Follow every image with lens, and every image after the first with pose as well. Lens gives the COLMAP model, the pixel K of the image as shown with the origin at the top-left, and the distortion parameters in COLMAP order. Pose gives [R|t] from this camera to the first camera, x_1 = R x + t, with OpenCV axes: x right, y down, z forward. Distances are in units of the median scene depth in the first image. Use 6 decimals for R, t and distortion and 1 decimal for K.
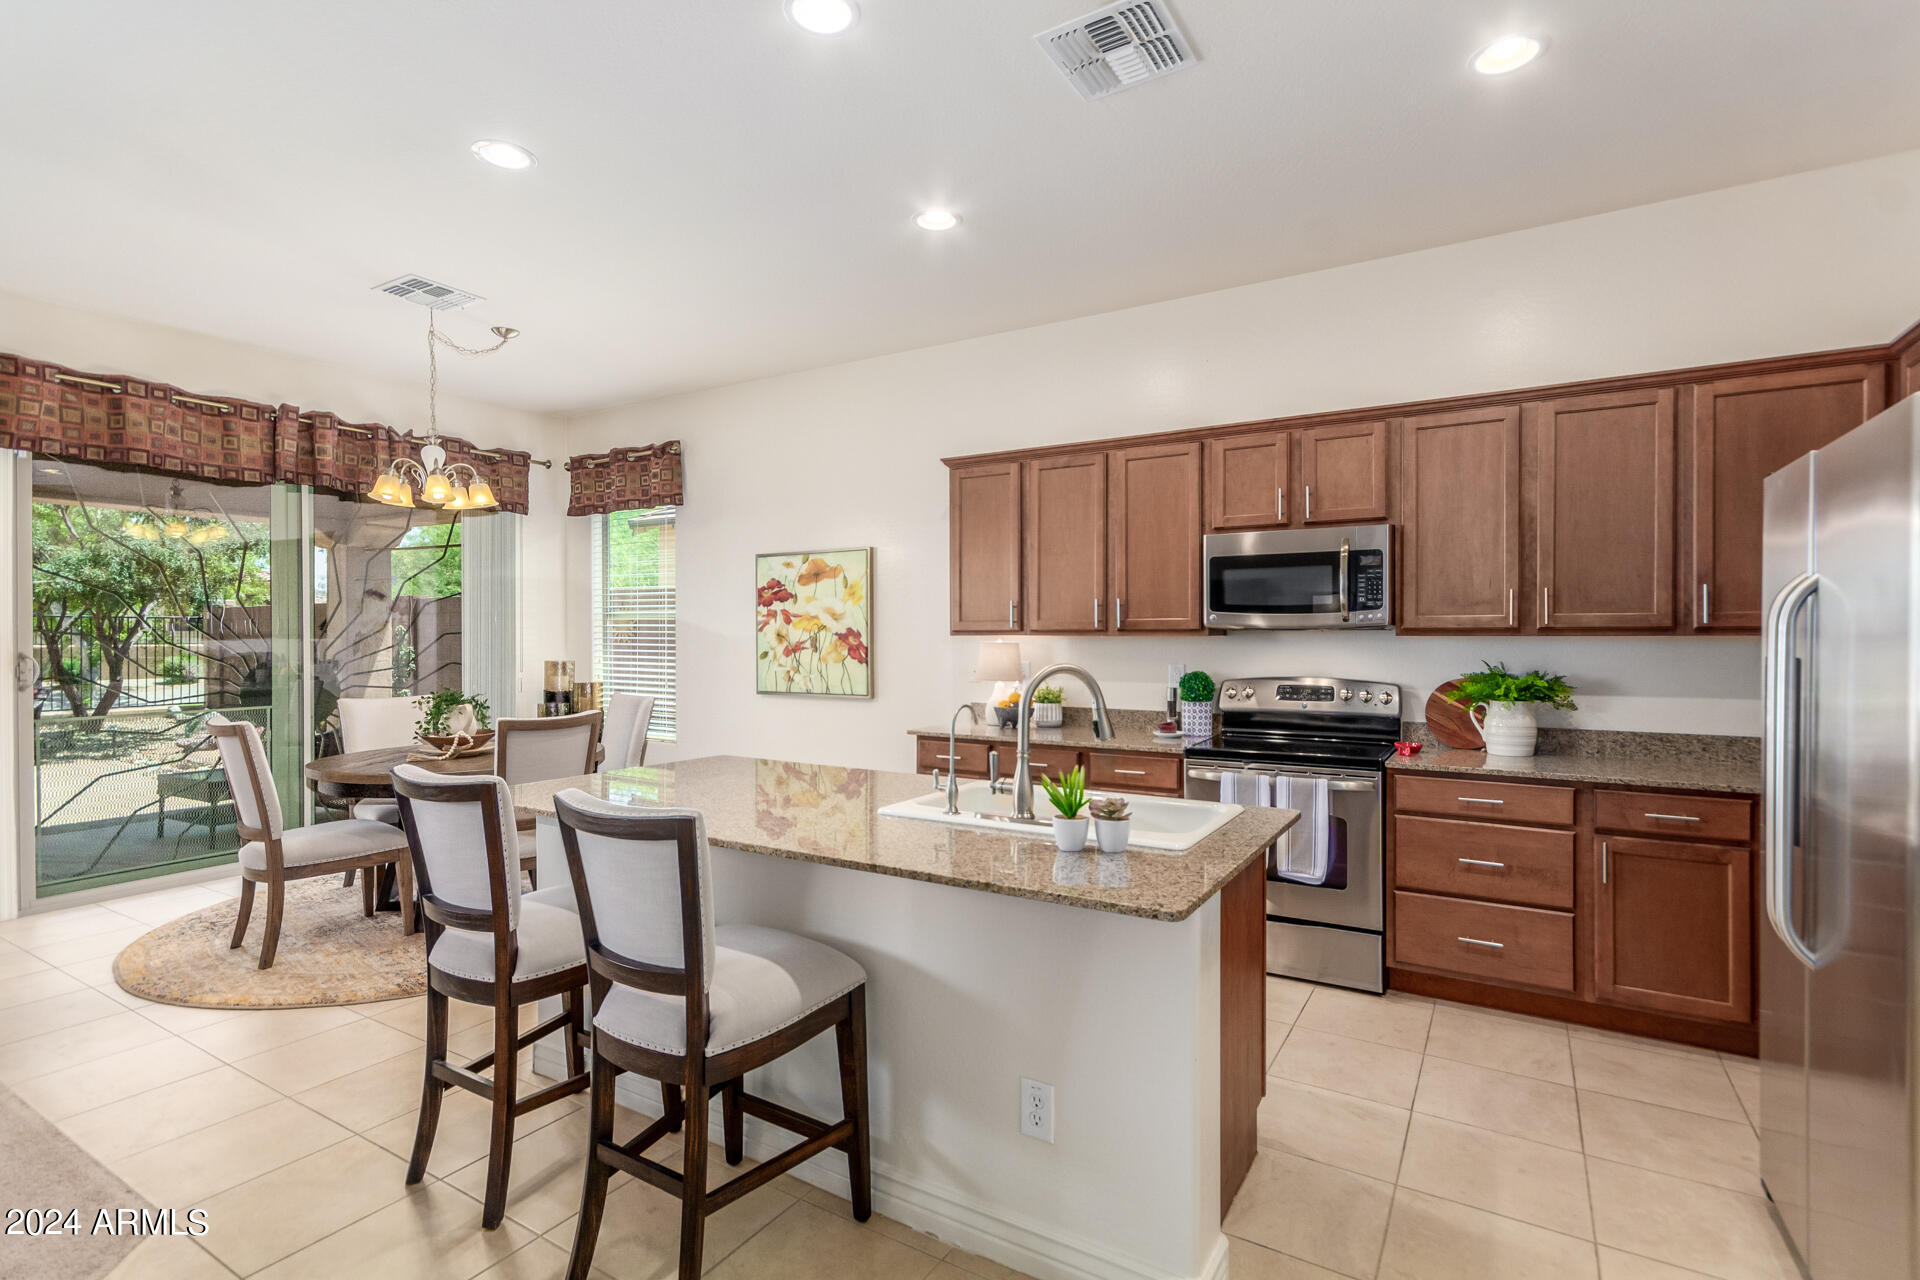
lens RADIAL K [[883.7, 0, 1008.1], [0, 883.7, 630.5], [0, 0, 1]] dist [0.005471, -0.002607]
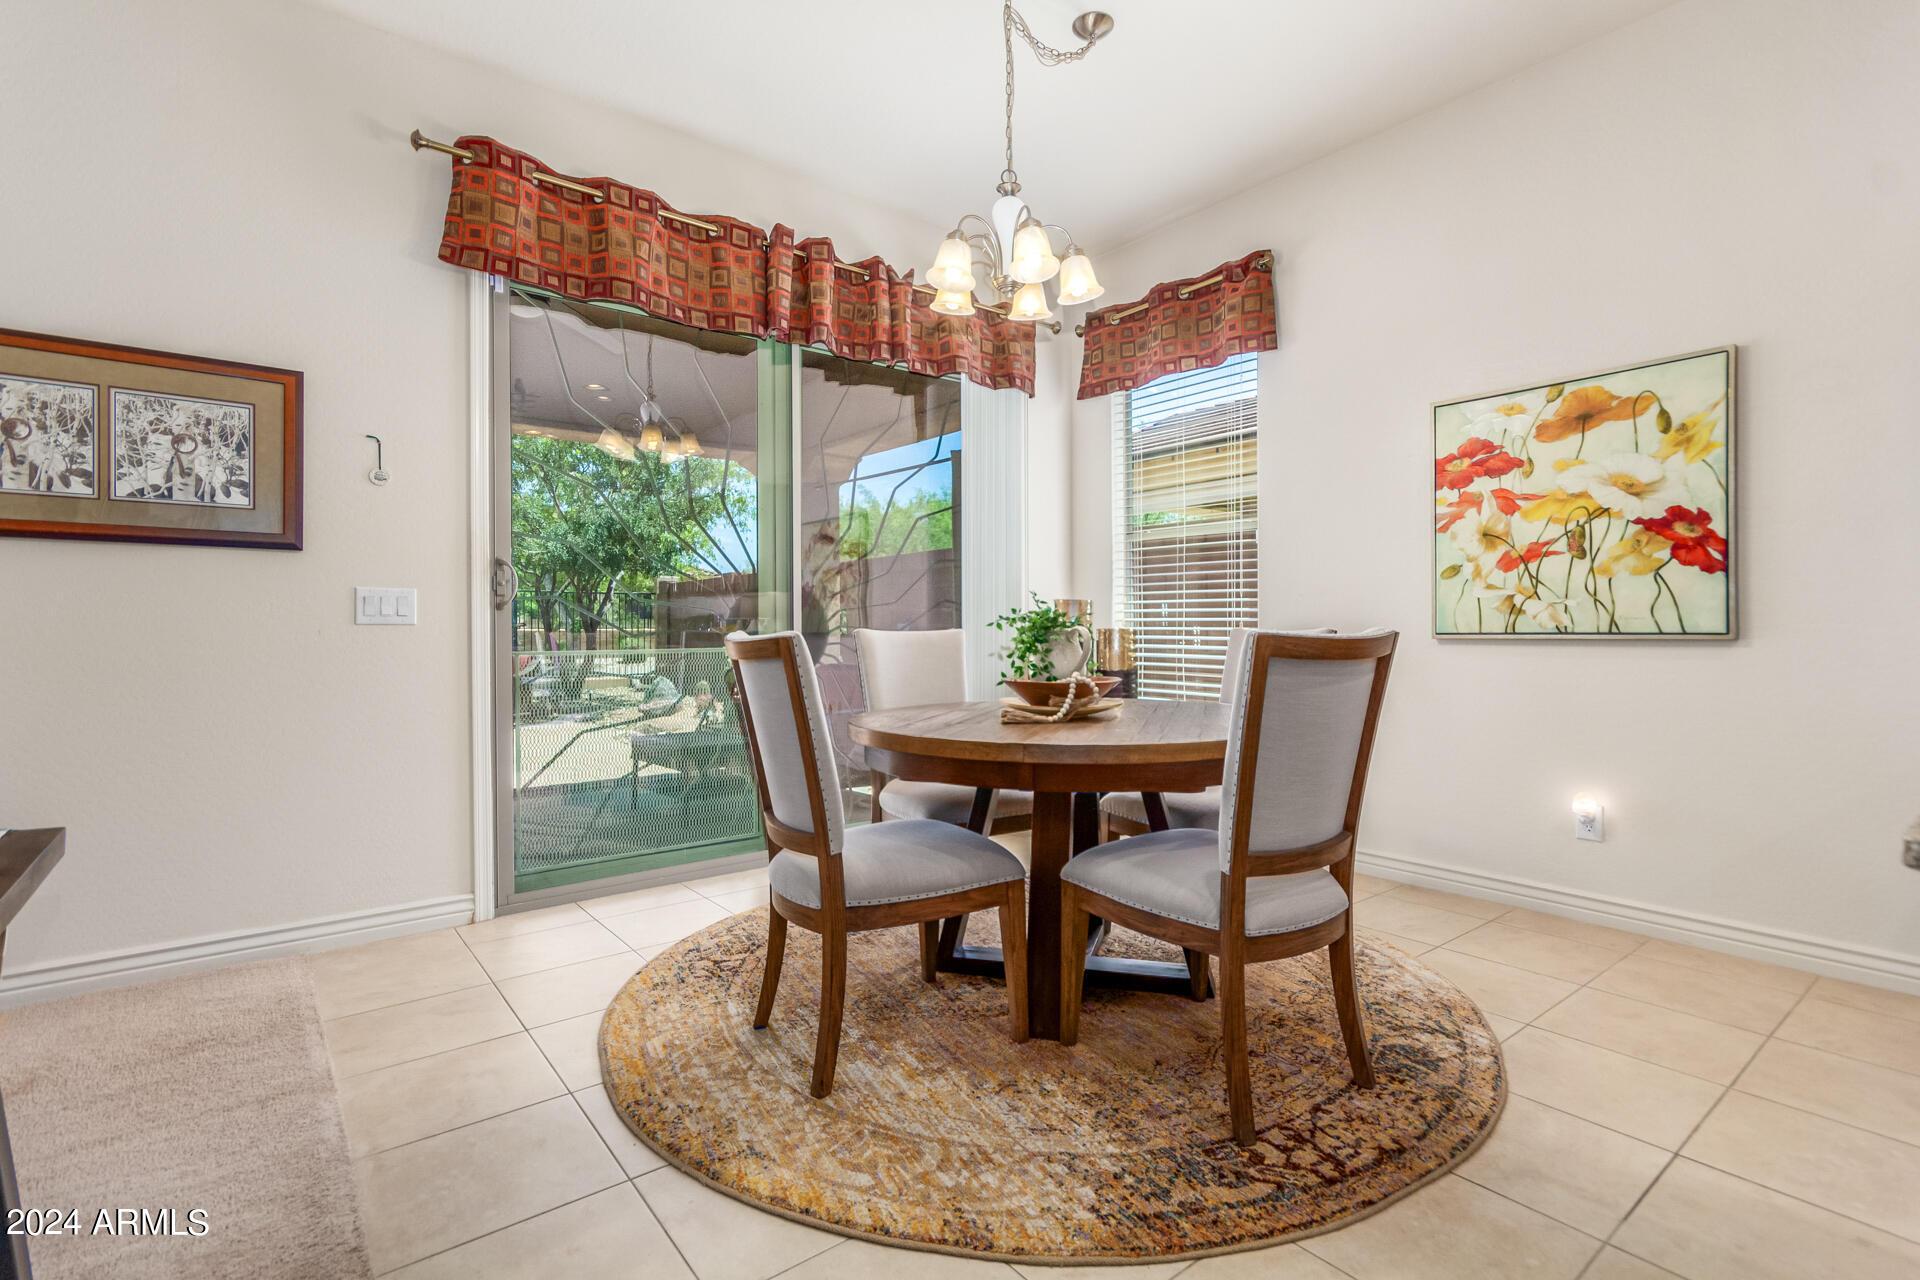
lens RADIAL K [[883.7, 0, 997.2], [0, 883.7, 622.0], [0, 0, 1]] dist [0.005471, -0.002607]
pose [[0.937005, -0.004959, -0.349282, -0.390902], [0.003442, 0.999982, -0.004964, 0.069947], [0.349300, 0.003450, 0.937005, 0.379897]]
